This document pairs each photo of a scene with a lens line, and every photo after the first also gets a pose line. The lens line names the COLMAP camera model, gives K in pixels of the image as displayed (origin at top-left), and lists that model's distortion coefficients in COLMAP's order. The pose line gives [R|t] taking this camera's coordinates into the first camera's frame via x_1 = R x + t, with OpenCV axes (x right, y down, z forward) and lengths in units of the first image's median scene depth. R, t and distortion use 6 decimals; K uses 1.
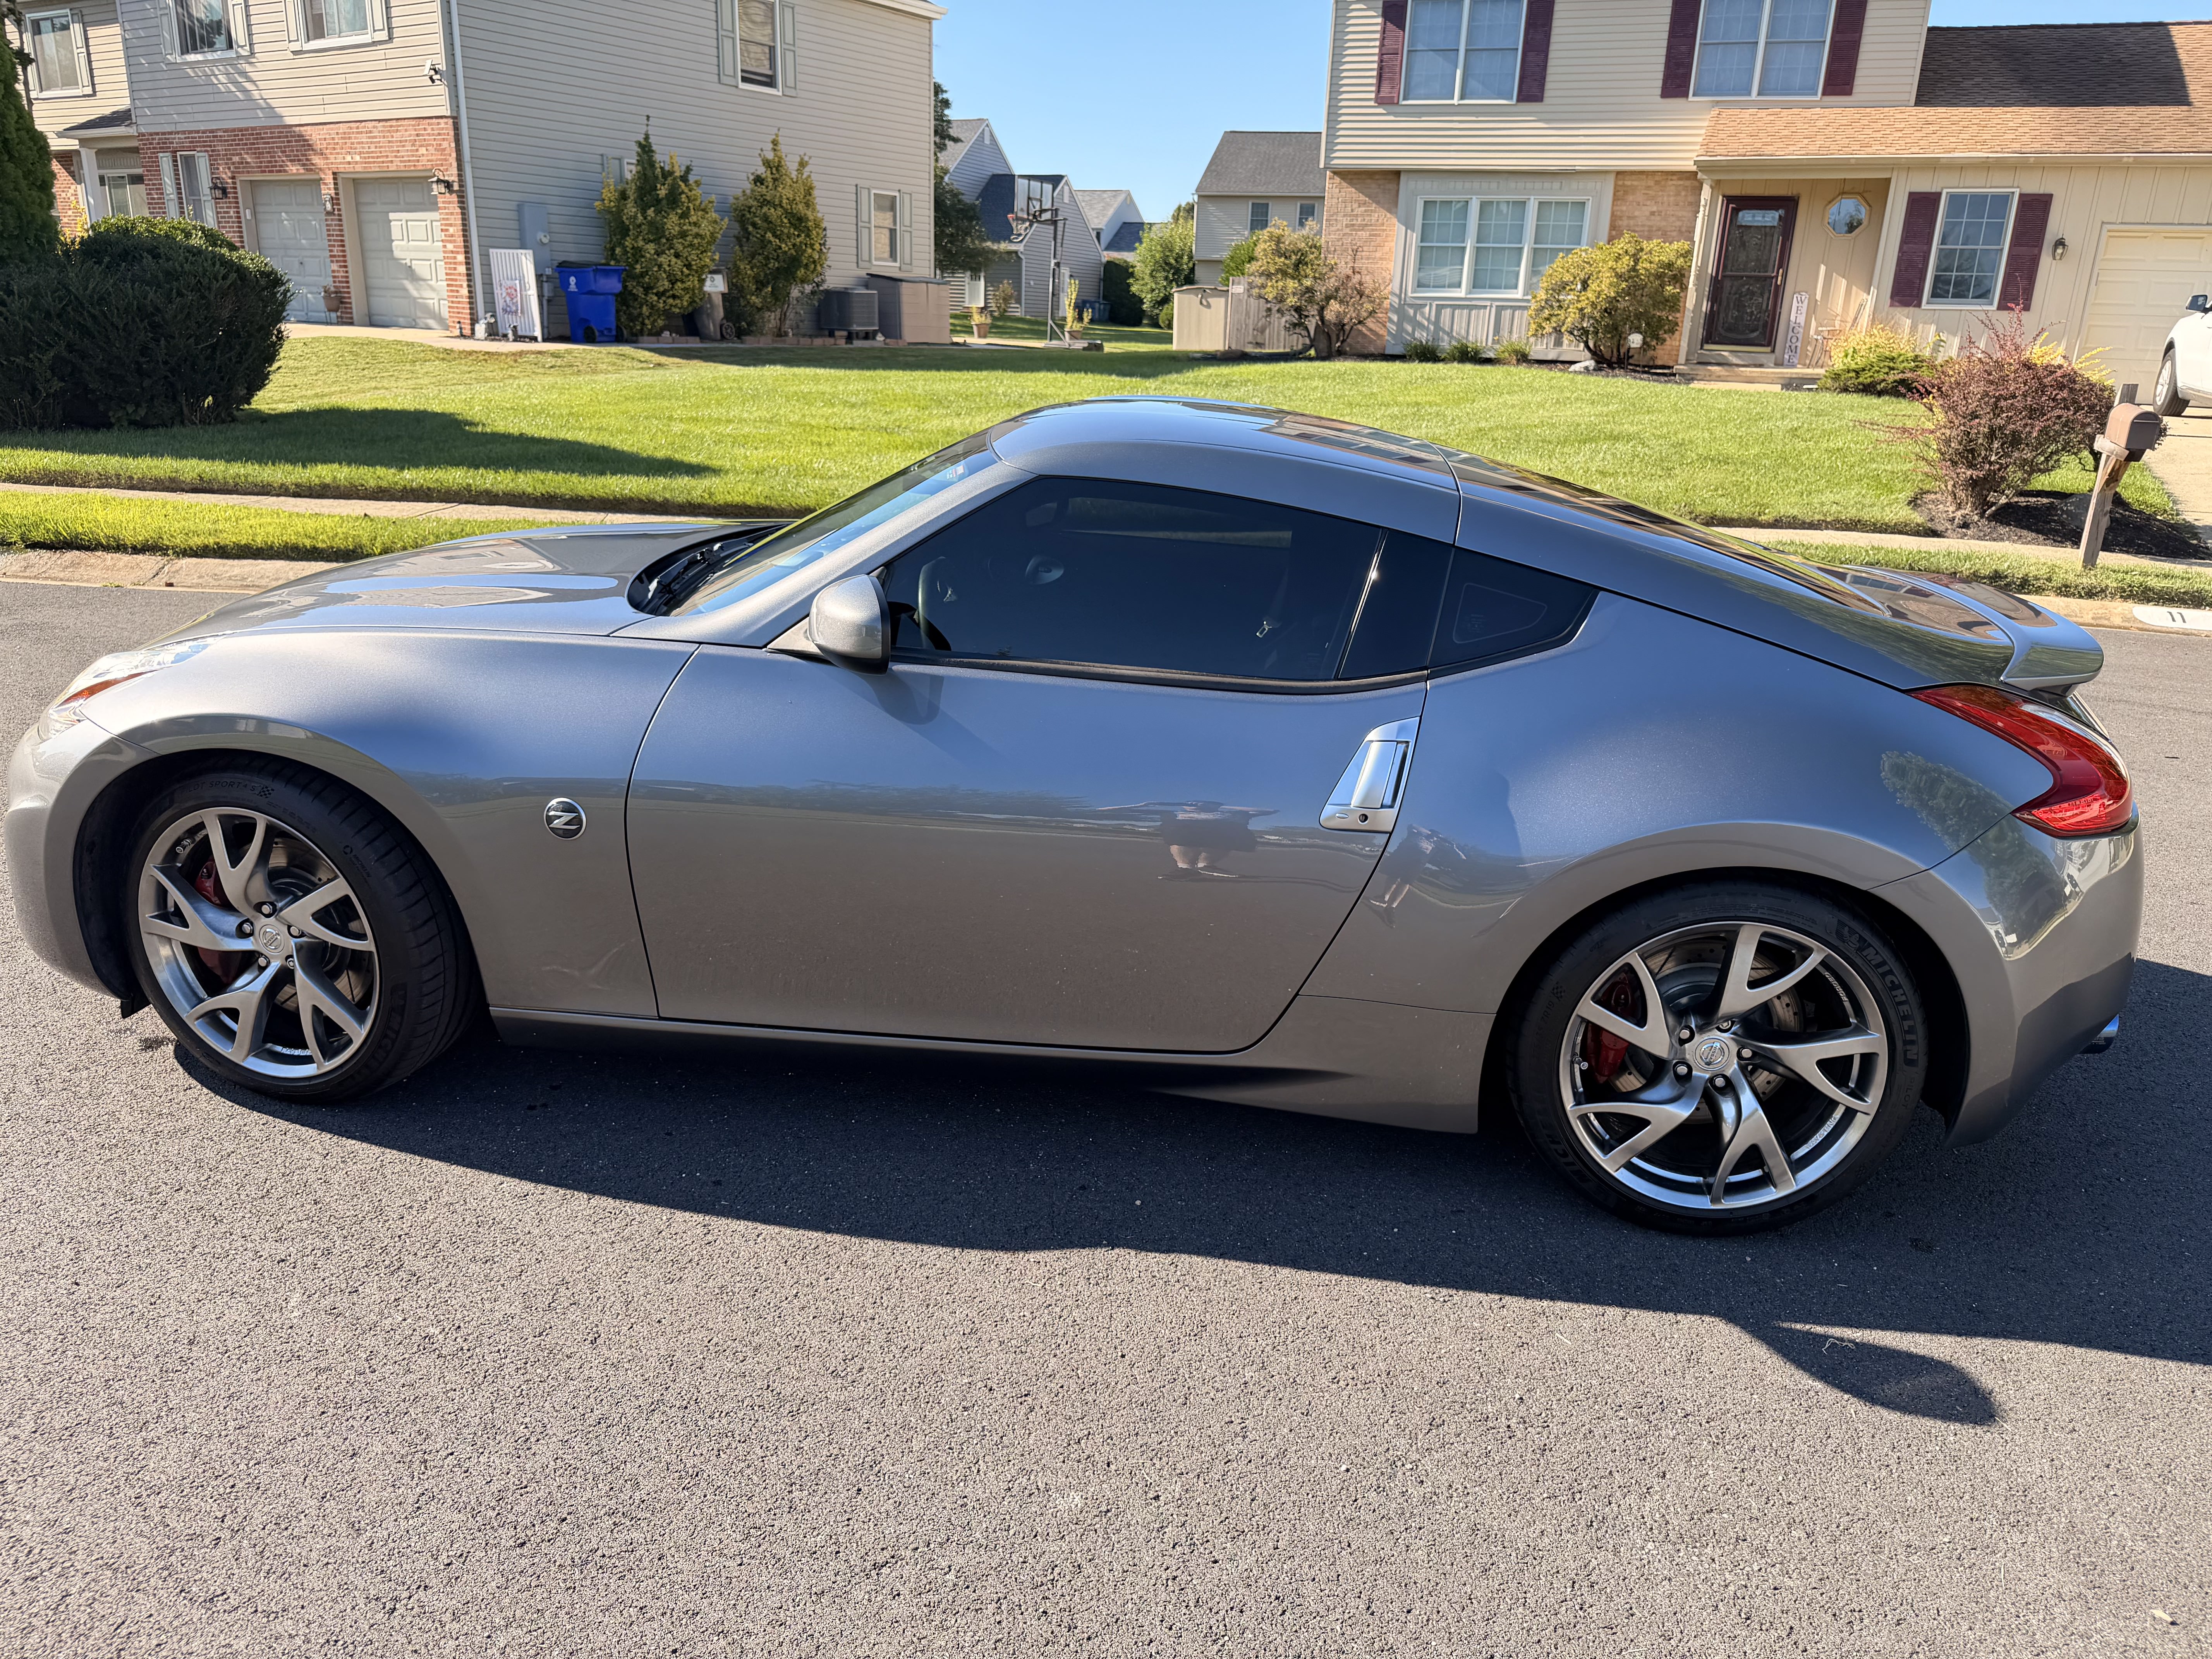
lens RADIAL K [[1570.8, 0, 1104.5], [0, 1570.8, 874.4], [0, 0, 1]] dist [-0.024178, 0.001398]
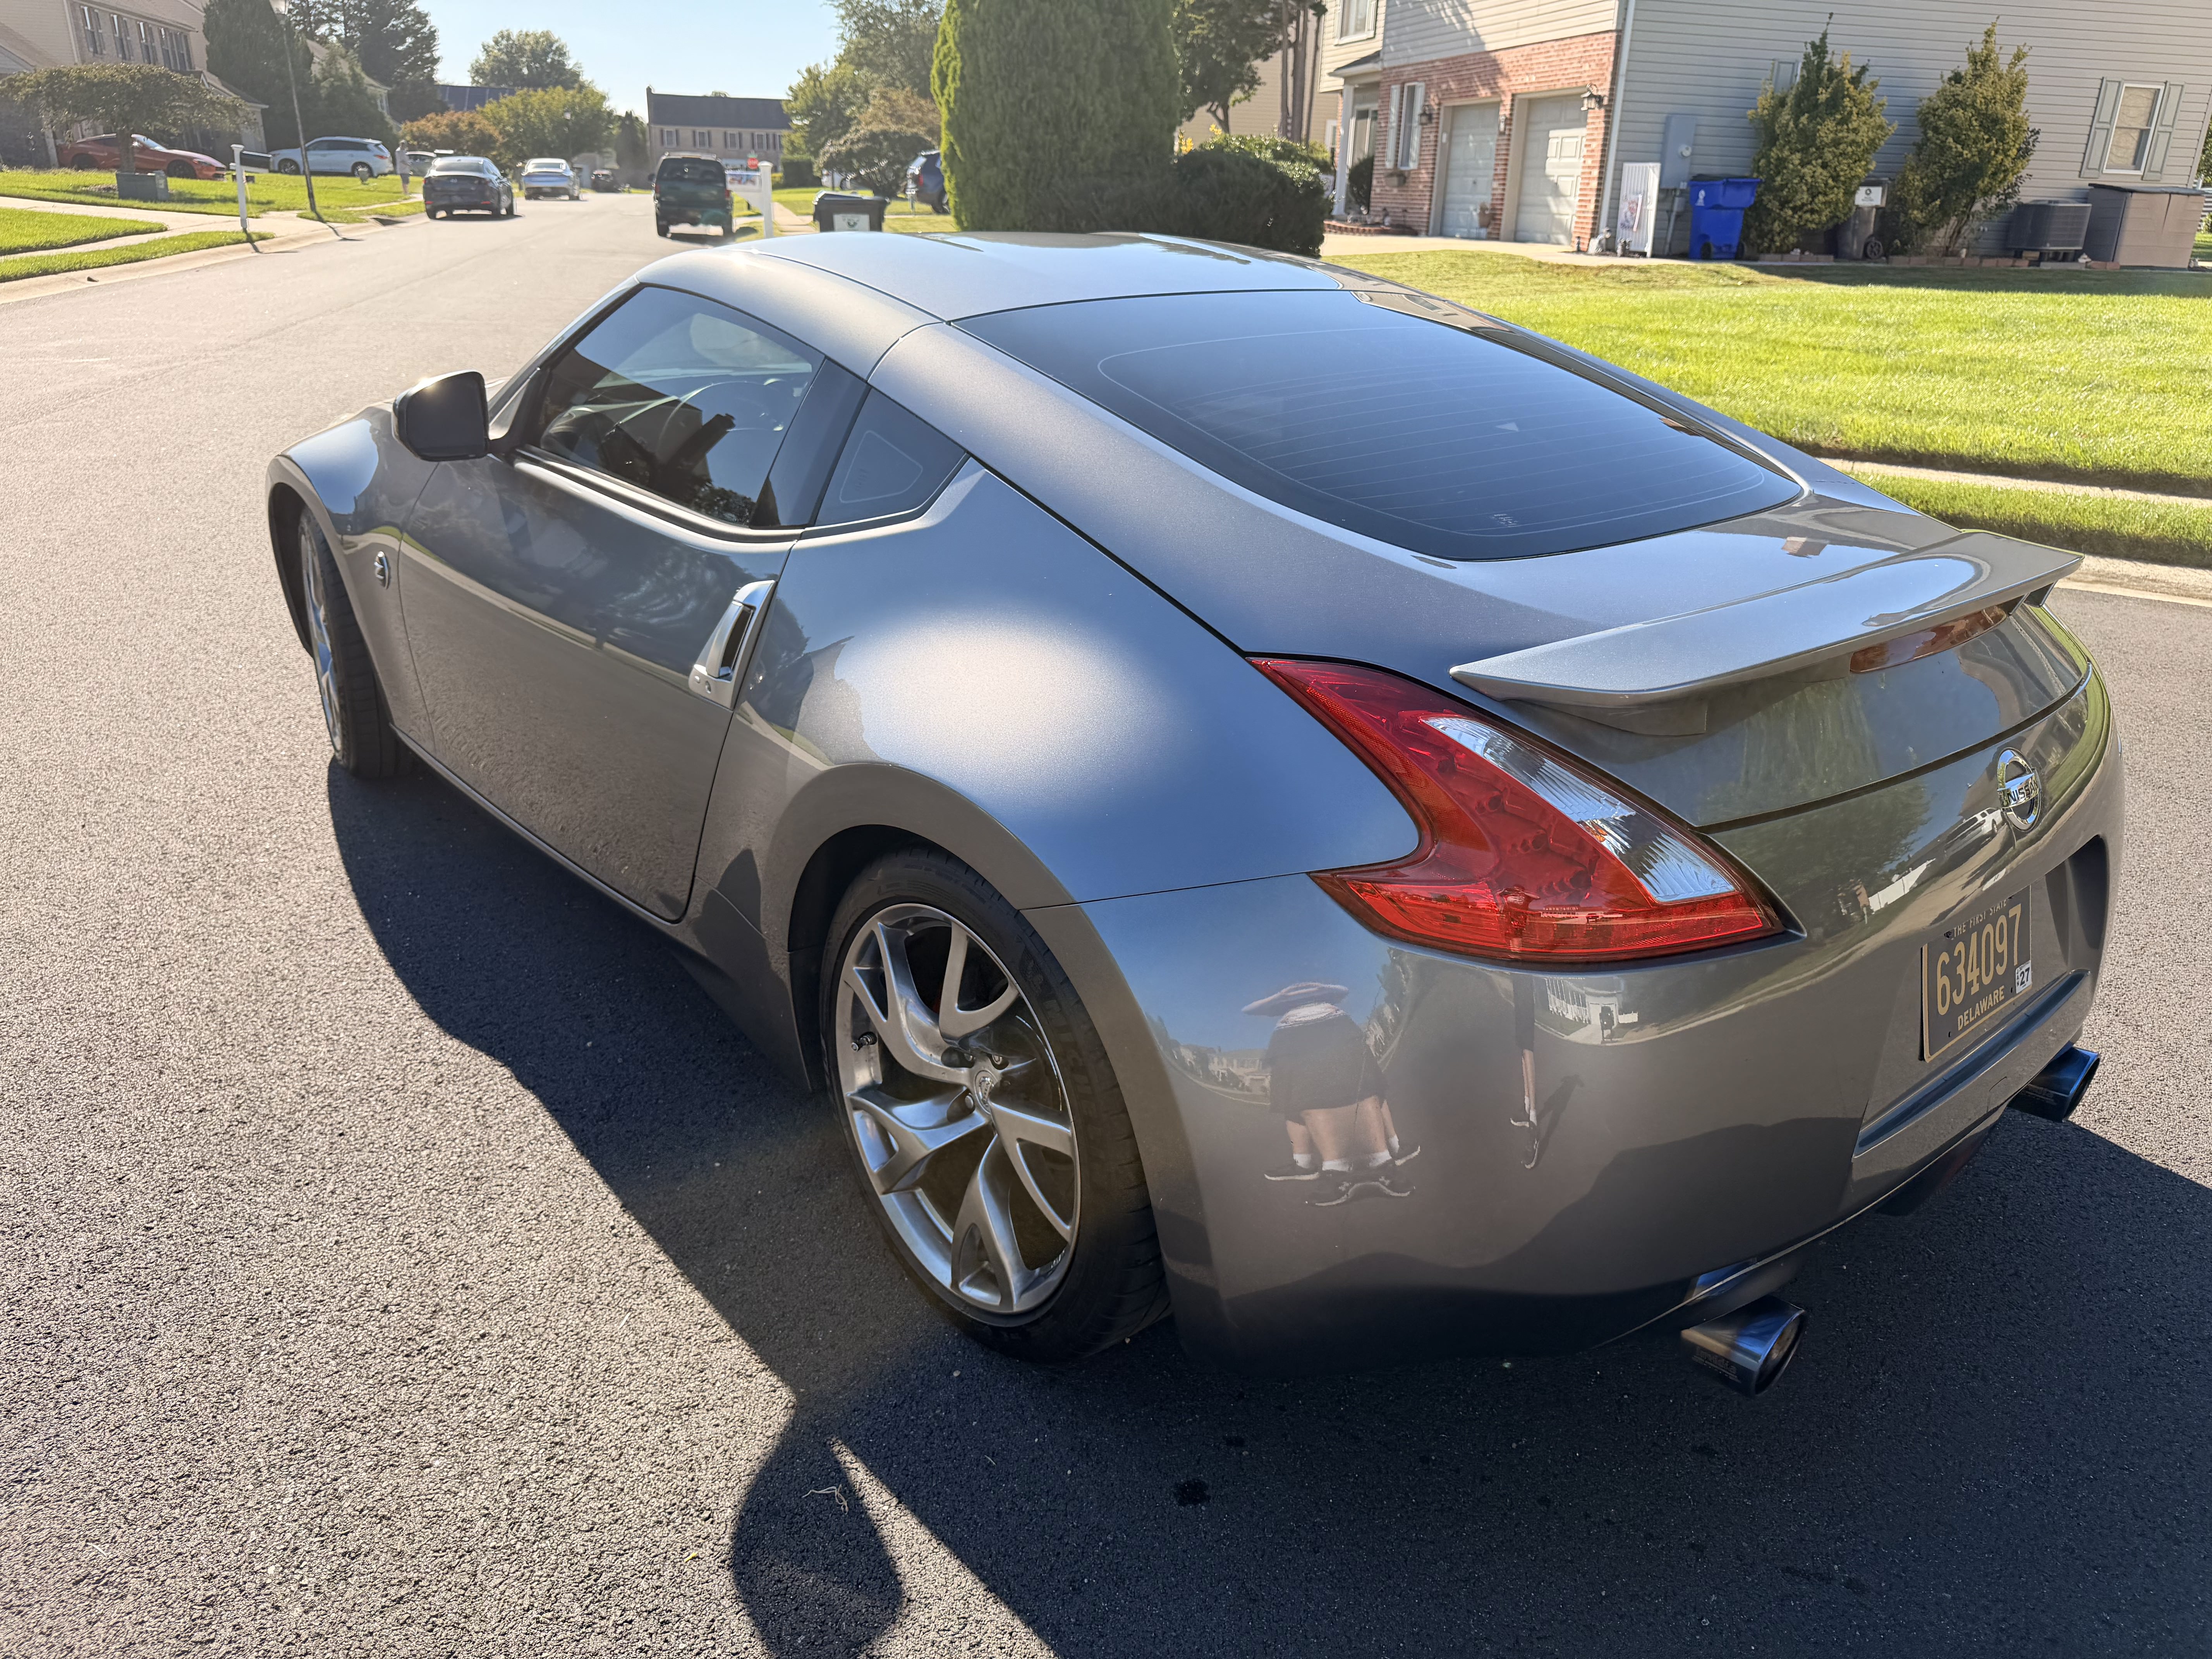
lens RADIAL K [[1571.4, 0, 1106.0], [0, 1571.4, 829.5], [0, 0, 1]] dist [-0.011090, -0.002420]
pose [[0.736490, 0.233453, -0.634888, 0.091964], [-0.224389, 0.969732, 0.096279, -0.009622], [0.638147, 0.071554, 0.766582, 0.049075]]
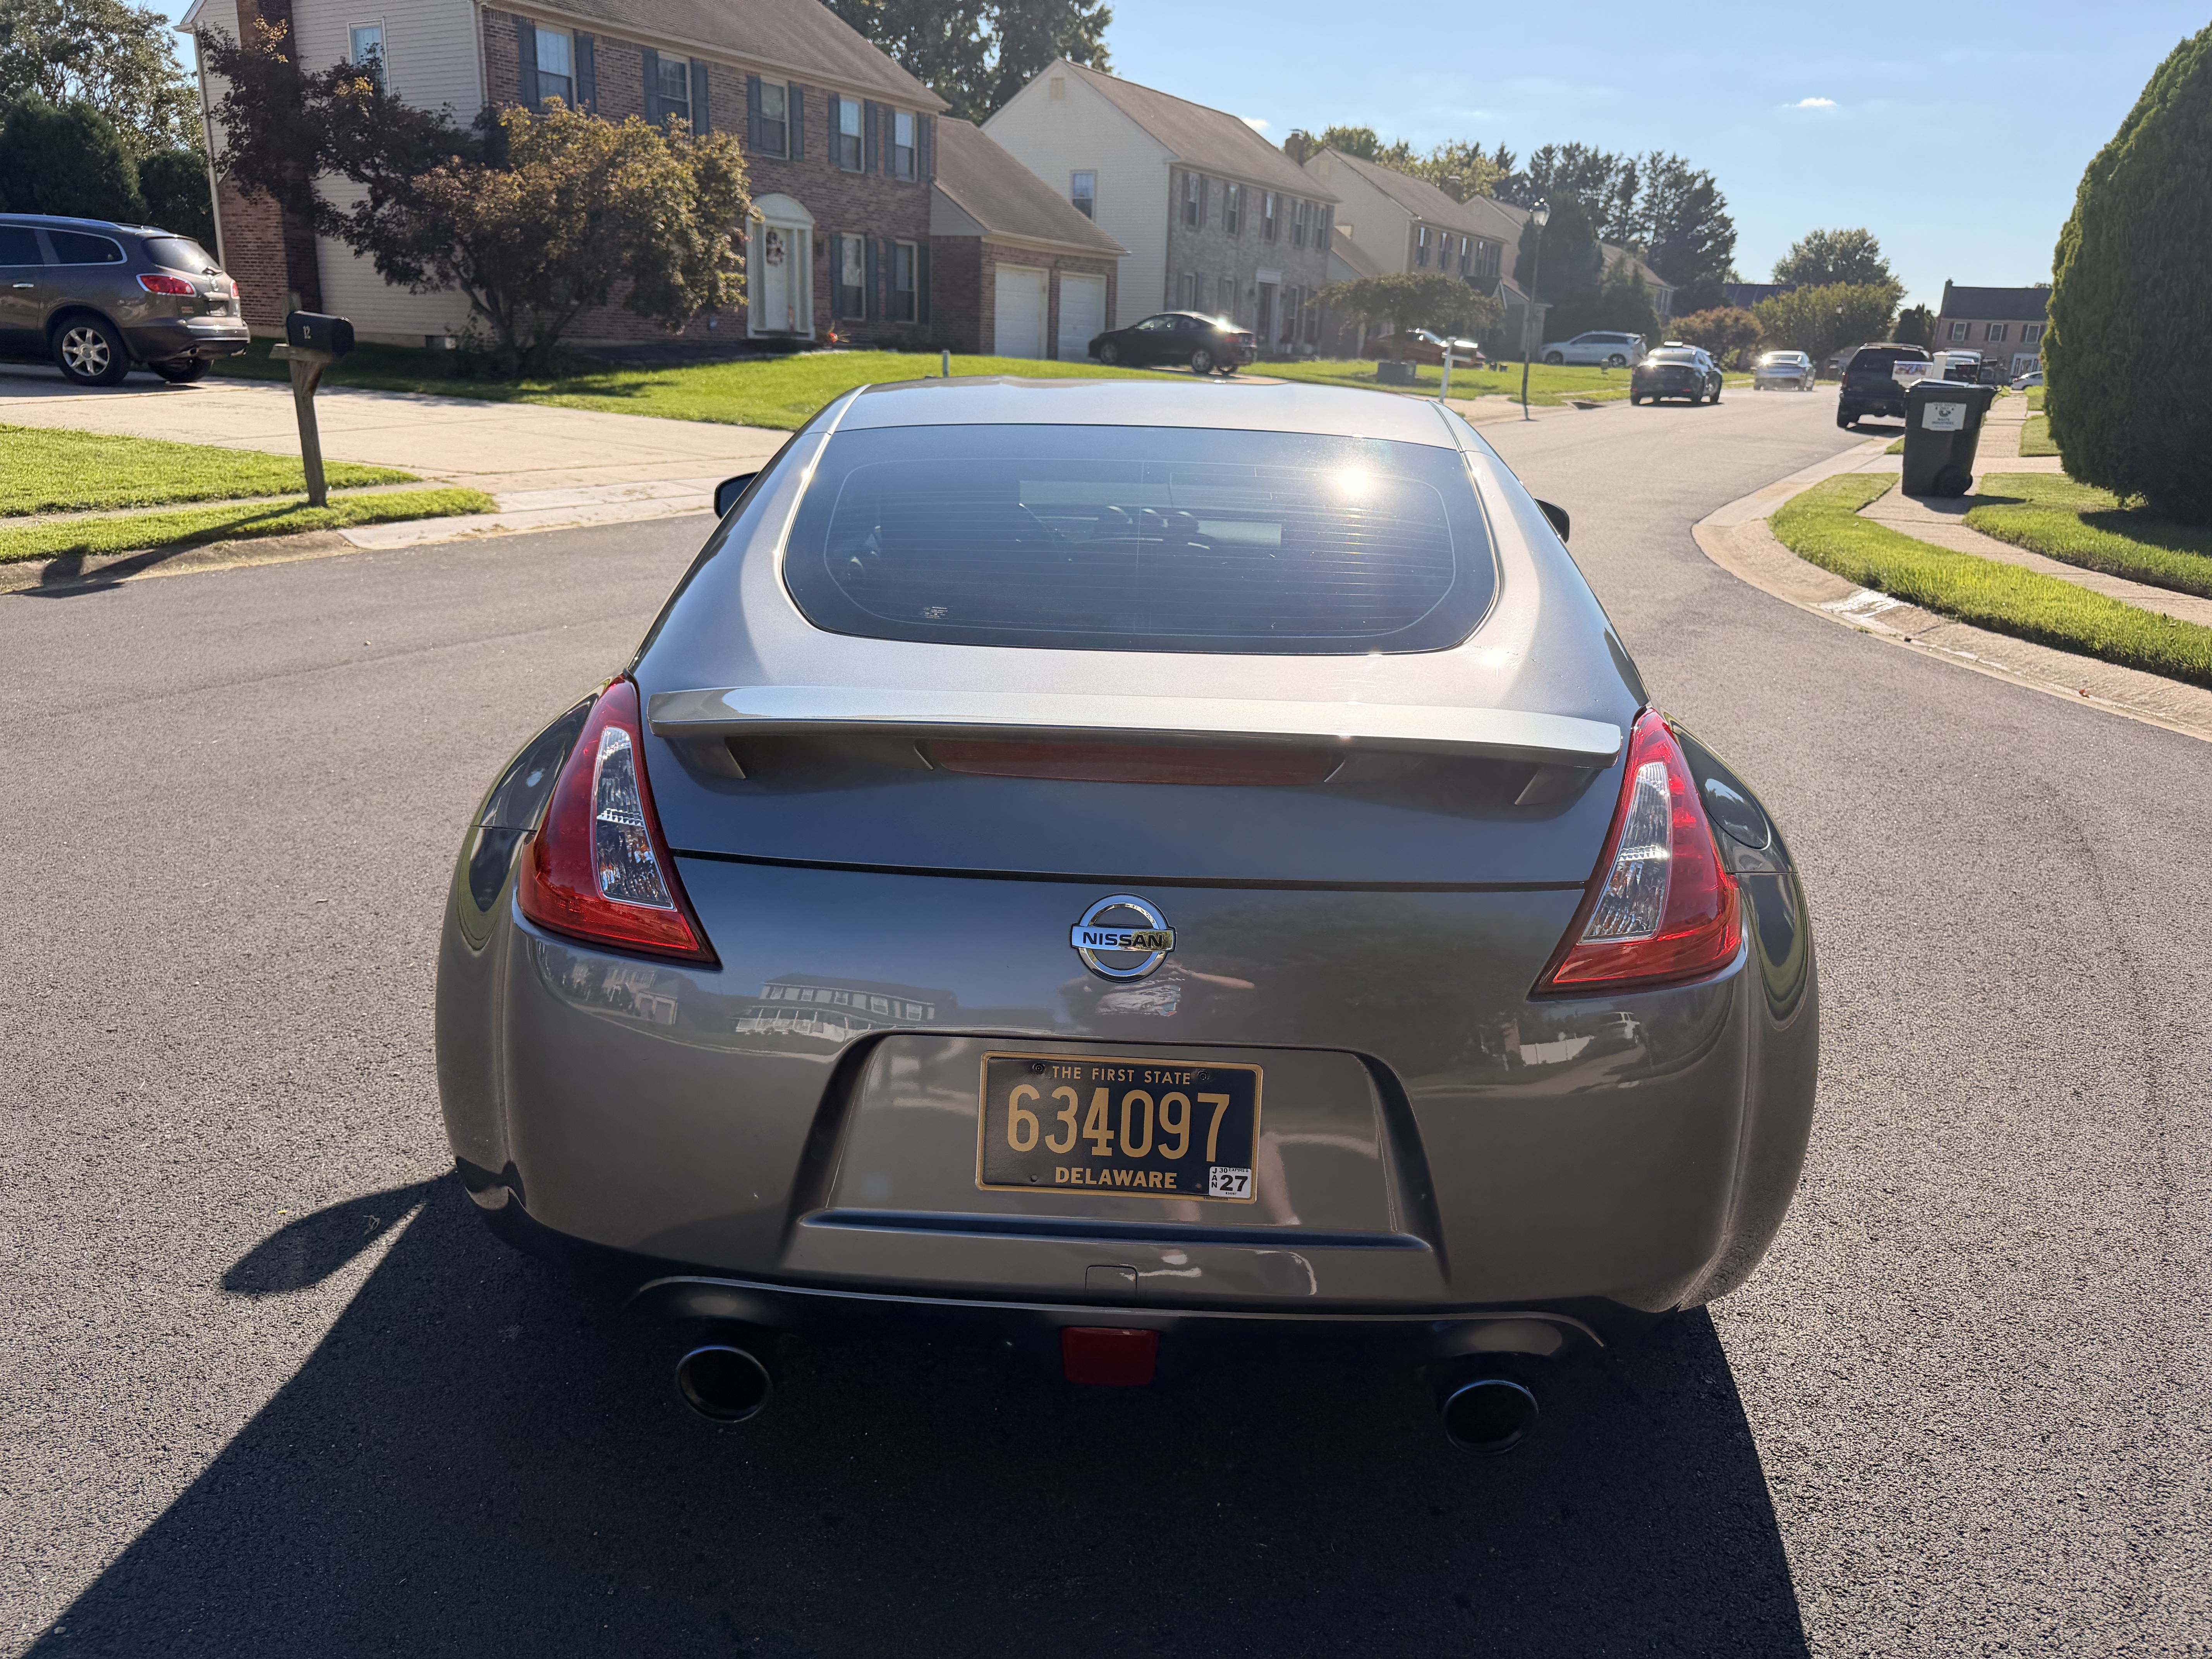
lens RADIAL K [[1587.2, 0, 1096.5], [0, 1587.2, 818.6], [0, 0, 1]] dist [-0.014715, 0.006610]
pose [[0.074643, 0.244734, -0.966713, 0.138084], [-0.359604, 0.910798, 0.202812, -0.030588], [0.930115, 0.332495, 0.155991, 0.114243]]
